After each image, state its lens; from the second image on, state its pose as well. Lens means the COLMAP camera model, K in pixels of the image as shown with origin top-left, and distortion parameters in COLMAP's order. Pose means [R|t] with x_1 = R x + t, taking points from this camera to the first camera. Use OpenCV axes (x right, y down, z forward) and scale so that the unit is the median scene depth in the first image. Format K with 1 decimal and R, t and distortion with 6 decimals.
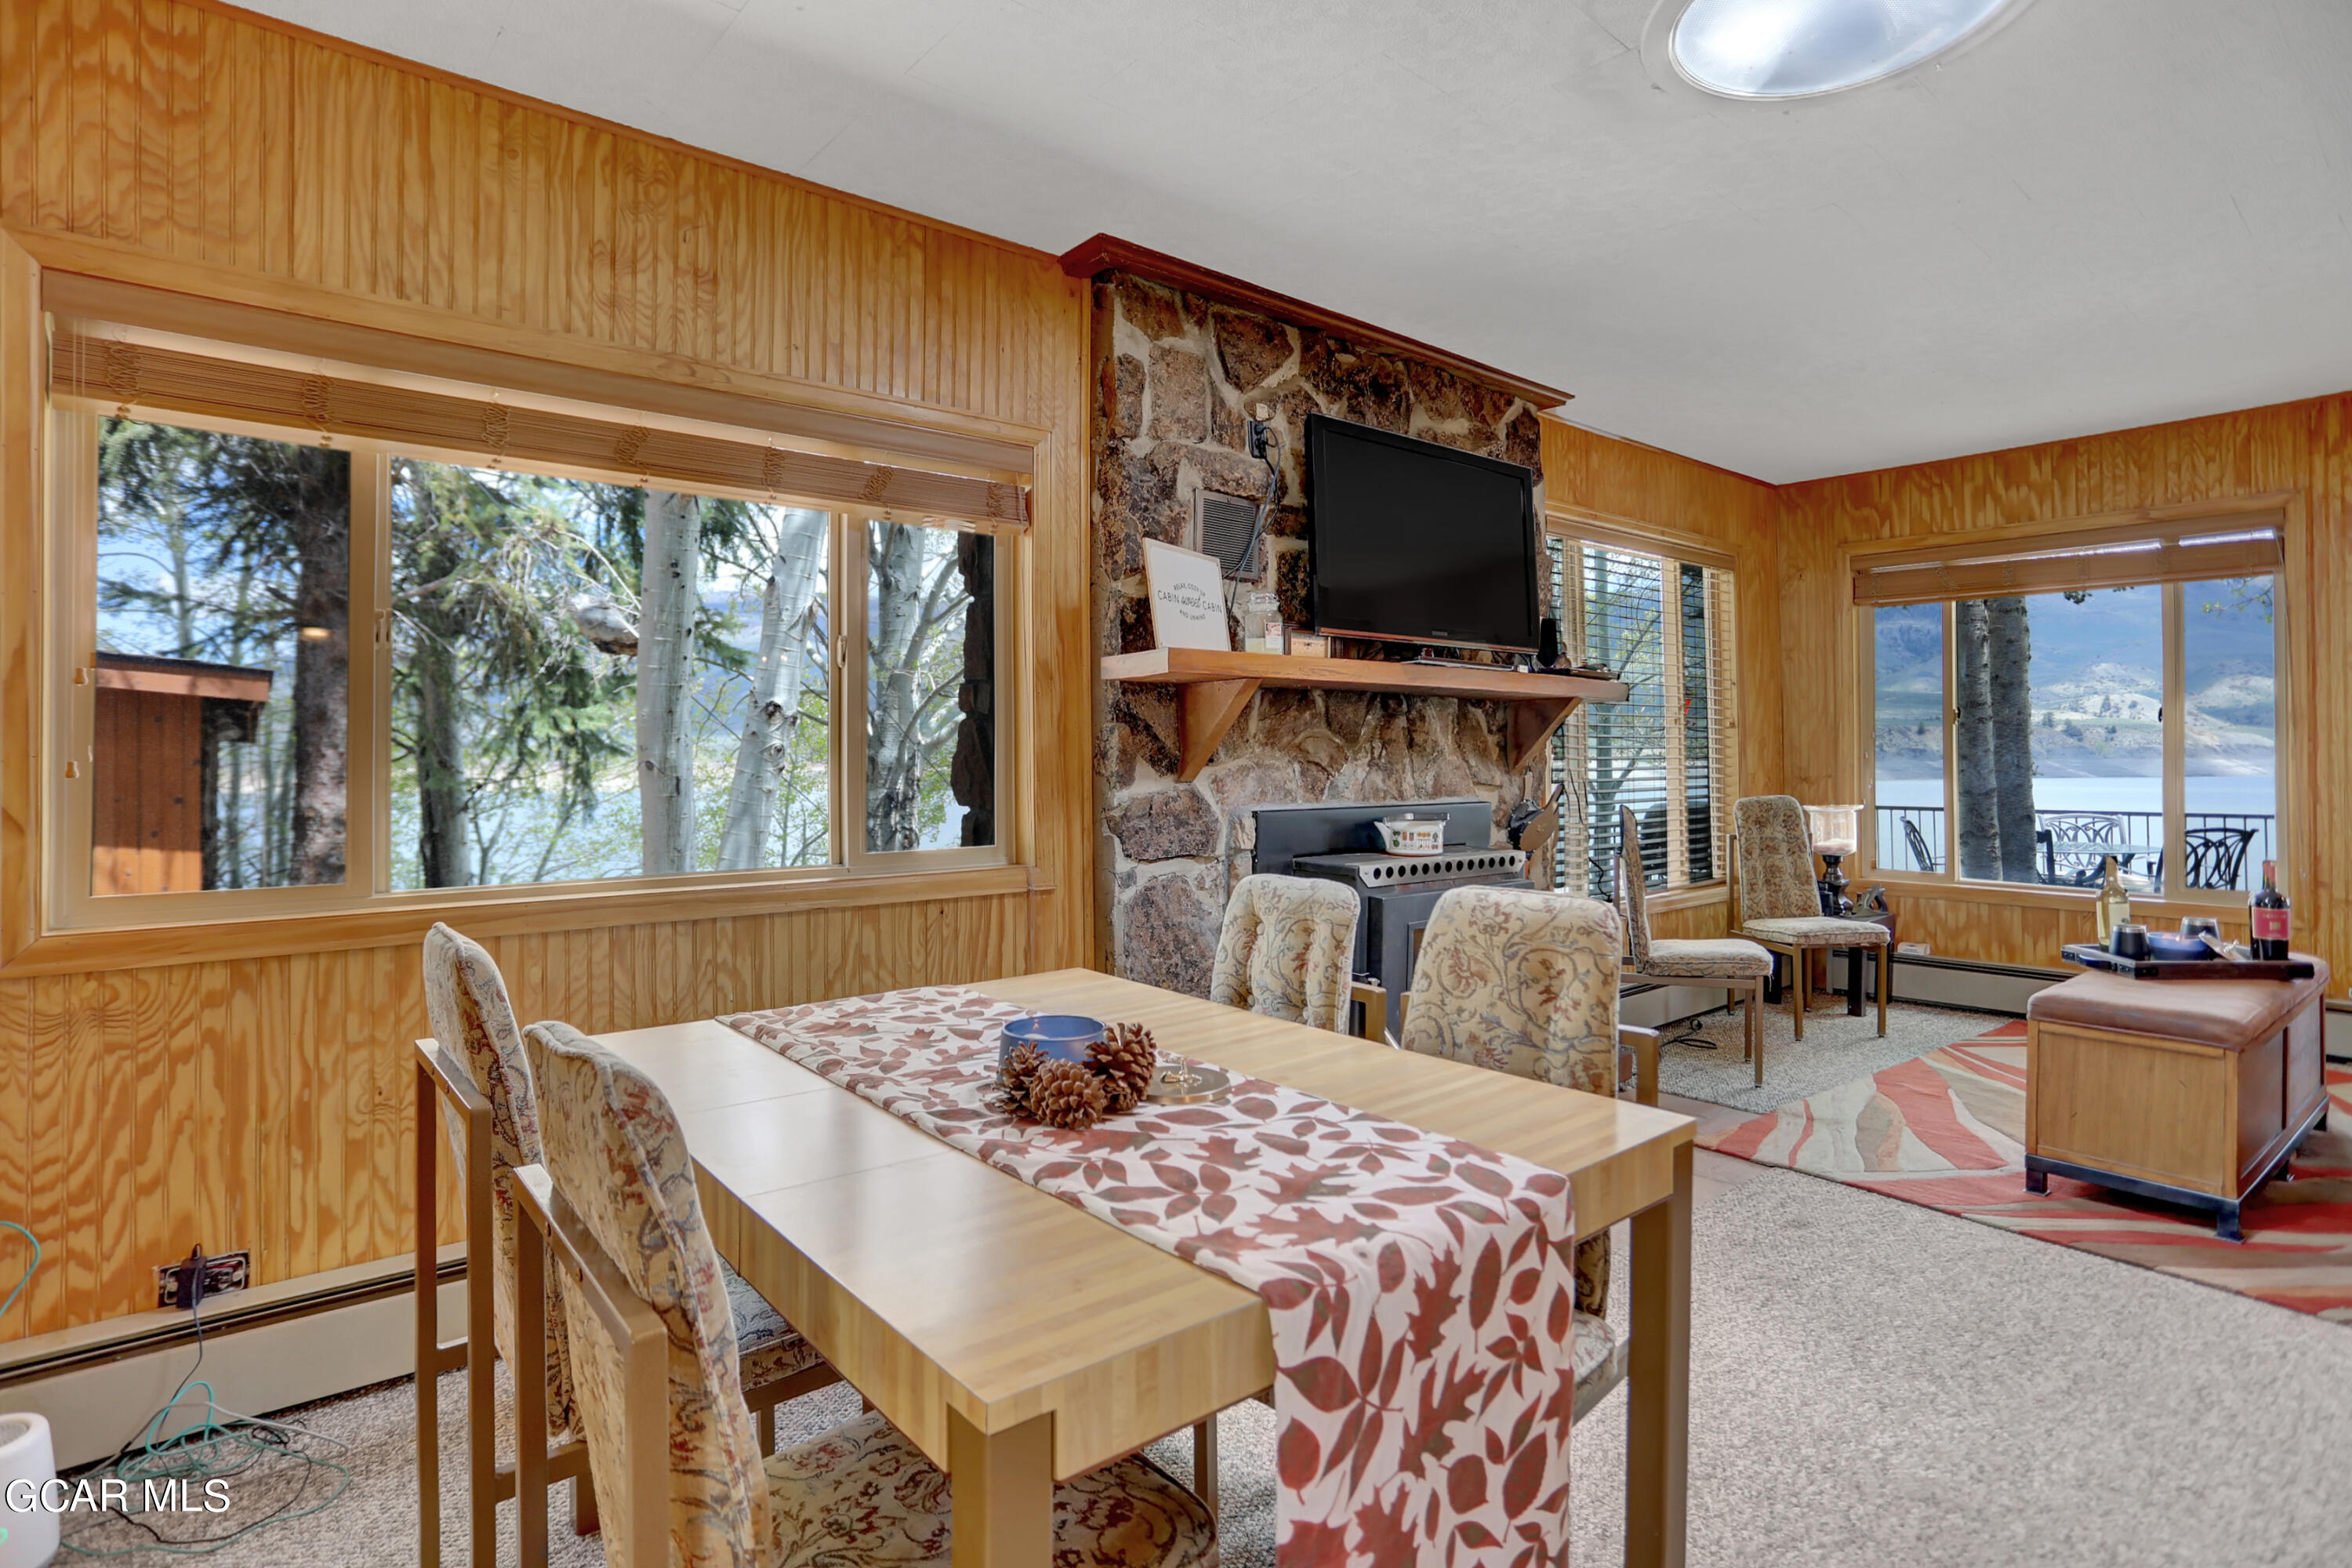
lens RADIAL K [[1198.5, 0, 1146.9], [0, 1198.5, 747.9], [0, 0, 1]] dist [-0.062160, 0.025408]
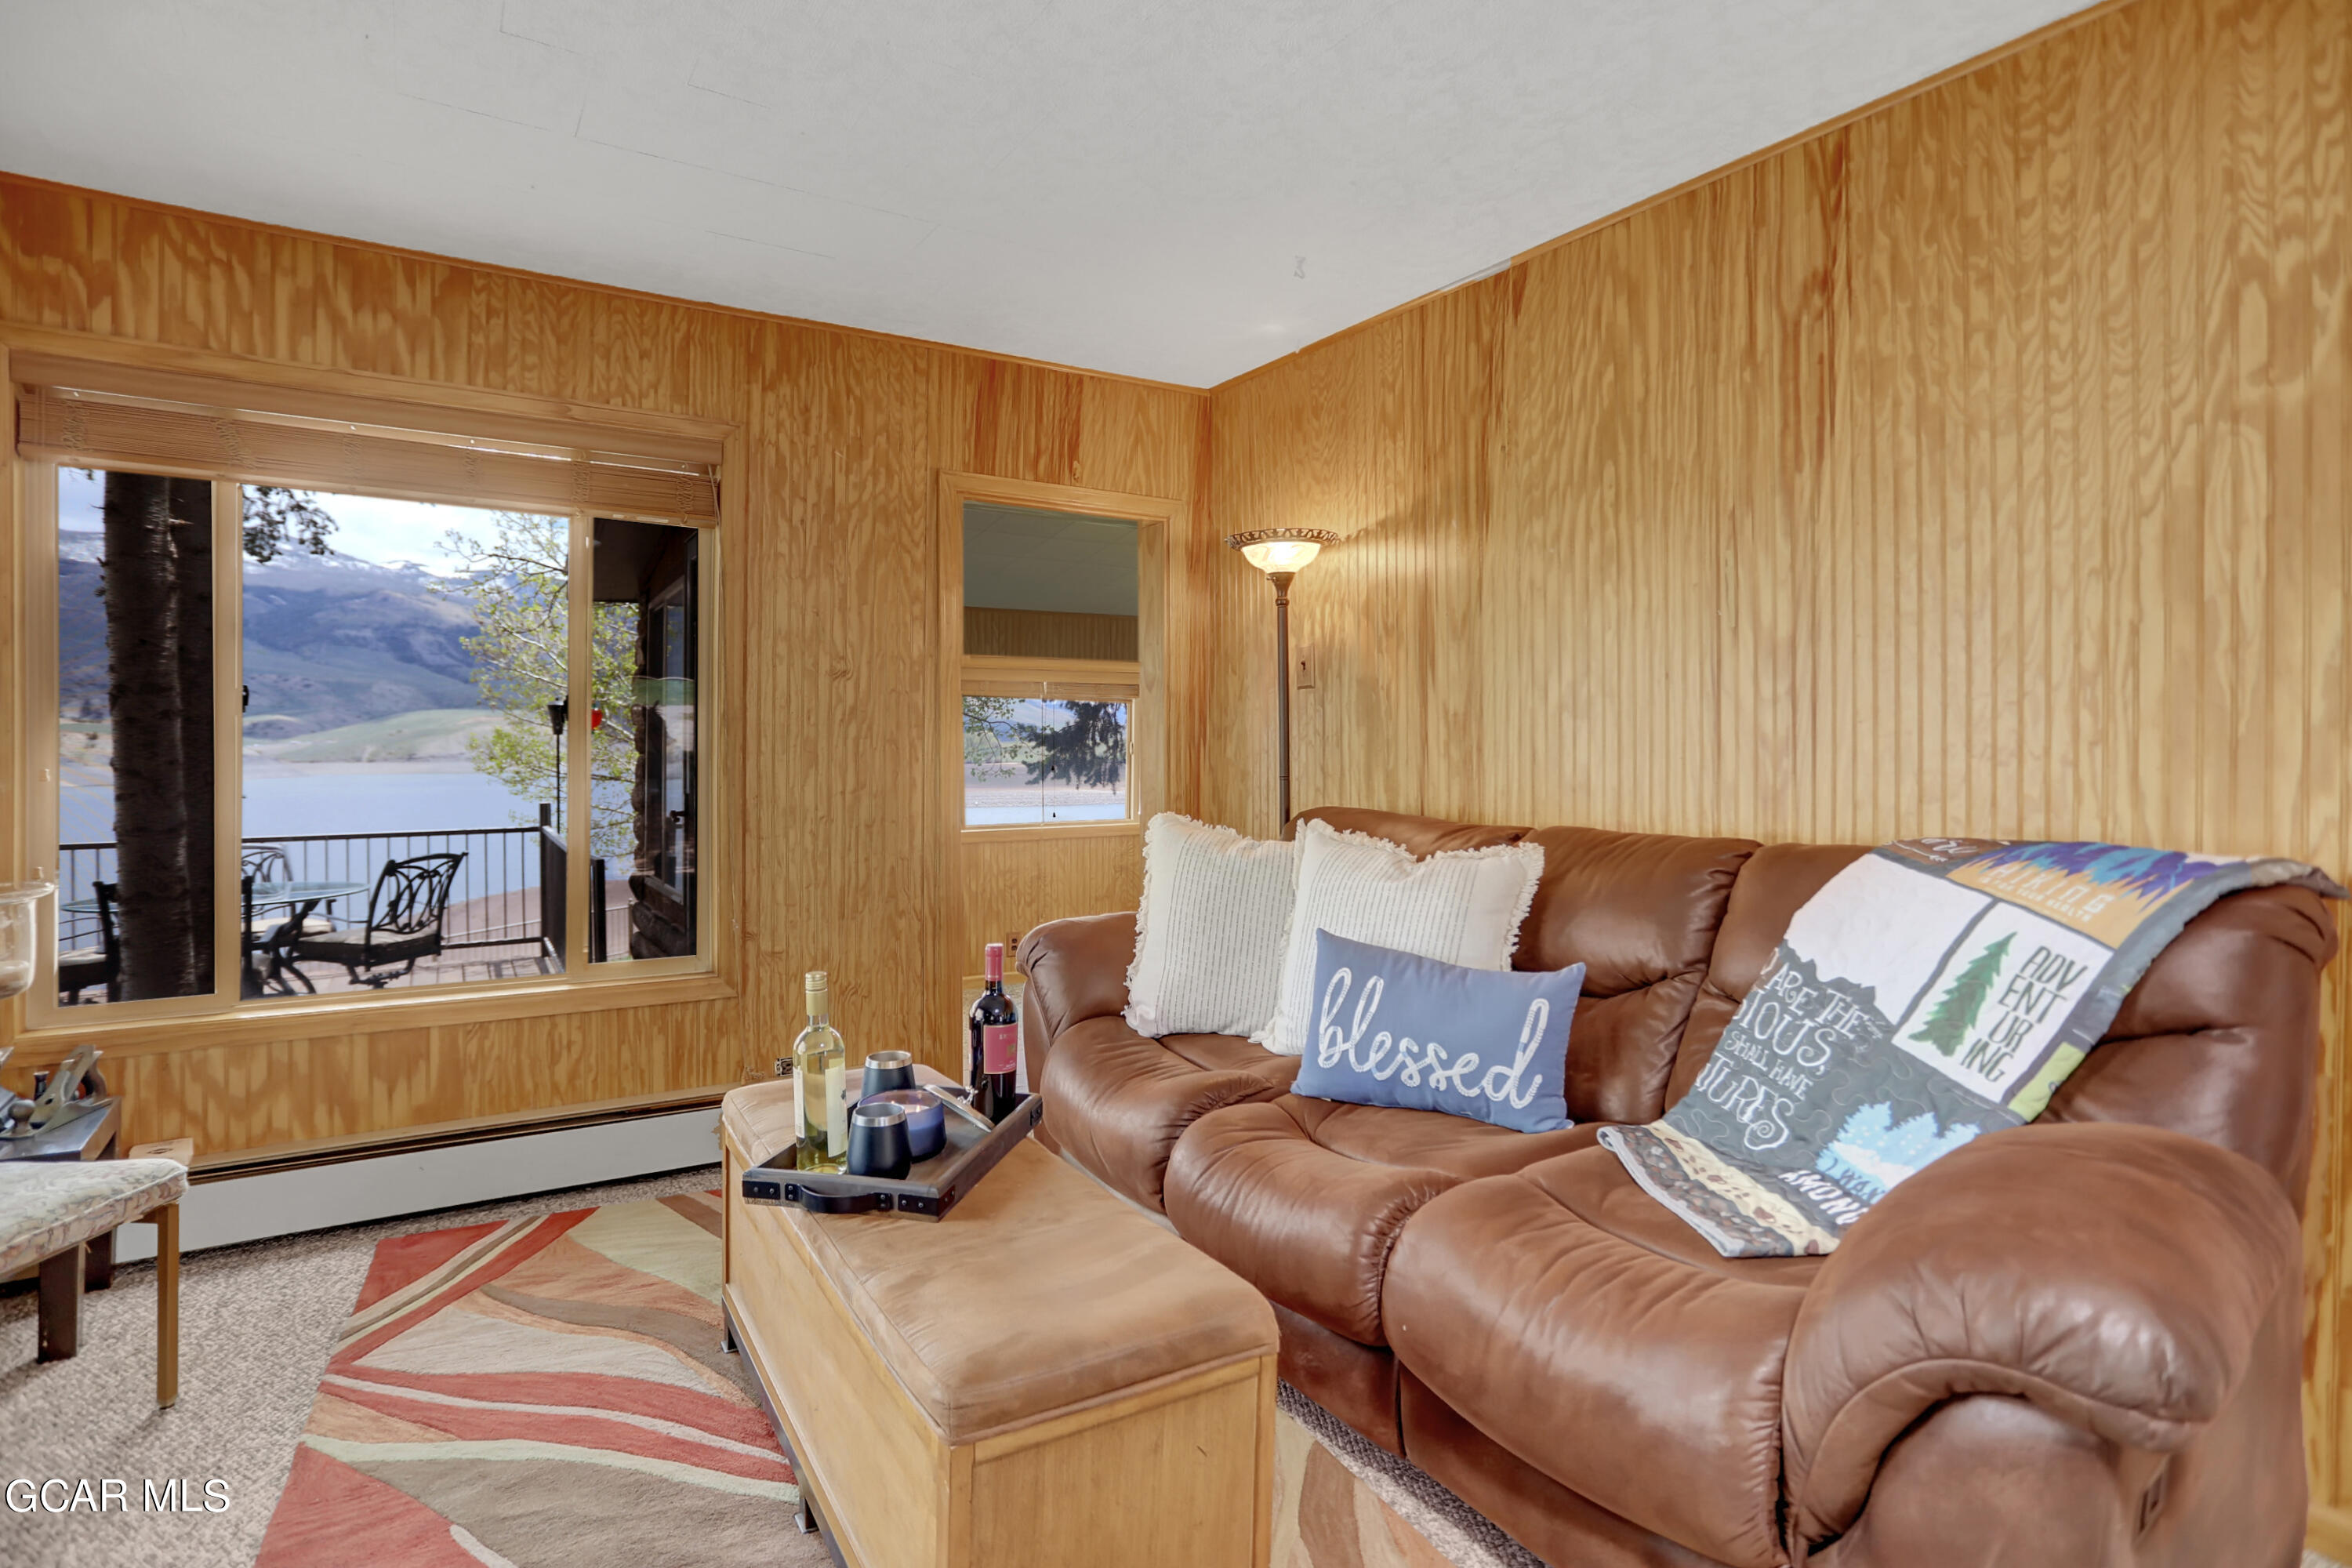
lens RADIAL K [[1175.8, 0, 1176.1], [0, 1175.8, 758.3], [0, 0, 1]] dist [-0.058254, 0.019677]
pose [[0.115572, 0.000978, 0.993299, 0.294079], [-0.003688, 0.999993, -0.000555, -0.002931], [-0.993292, -0.003599, 0.115575, 0.688703]]
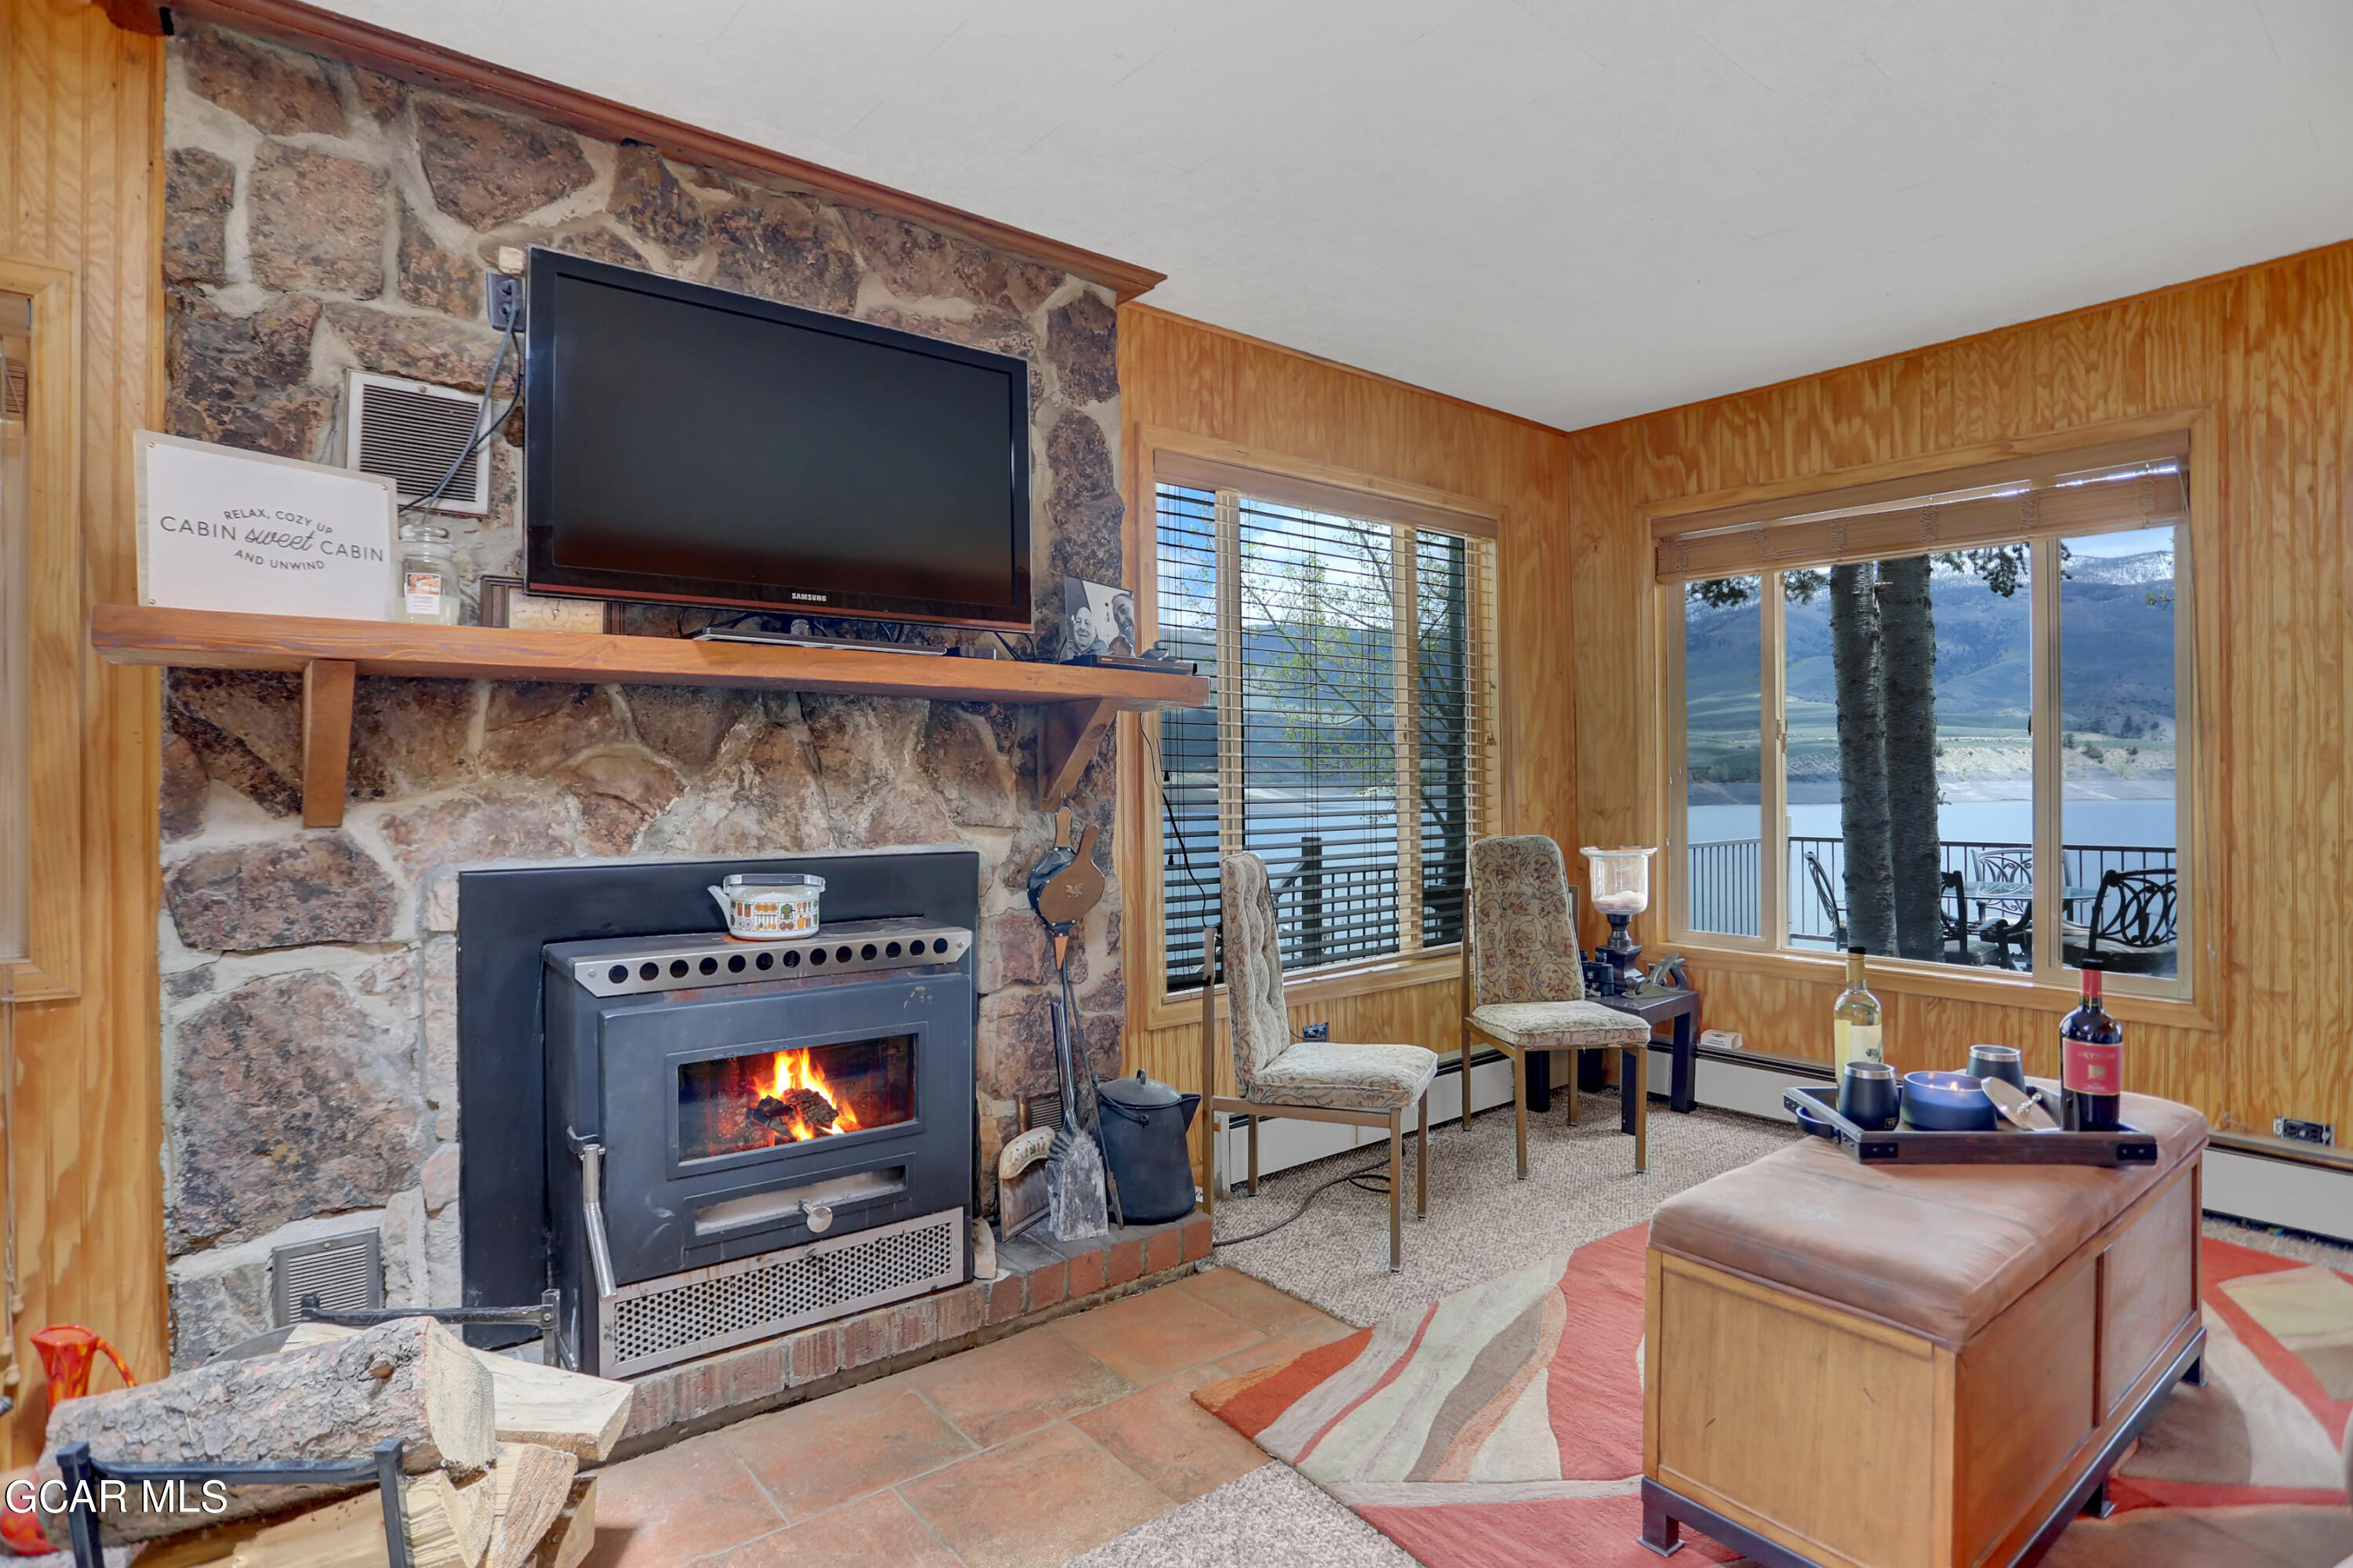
lens RADIAL K [[1199.1, 0, 1164.0], [0, 1199.1, 764.8], [0, 0, 1]] dist [-0.062160, 0.025408]
pose [[0.999948, 0.000425, -0.010232, 0.412217], [-0.000459, 0.999994, -0.003358, -0.002359], [0.010230, 0.003362, 0.999942, 0.324974]]
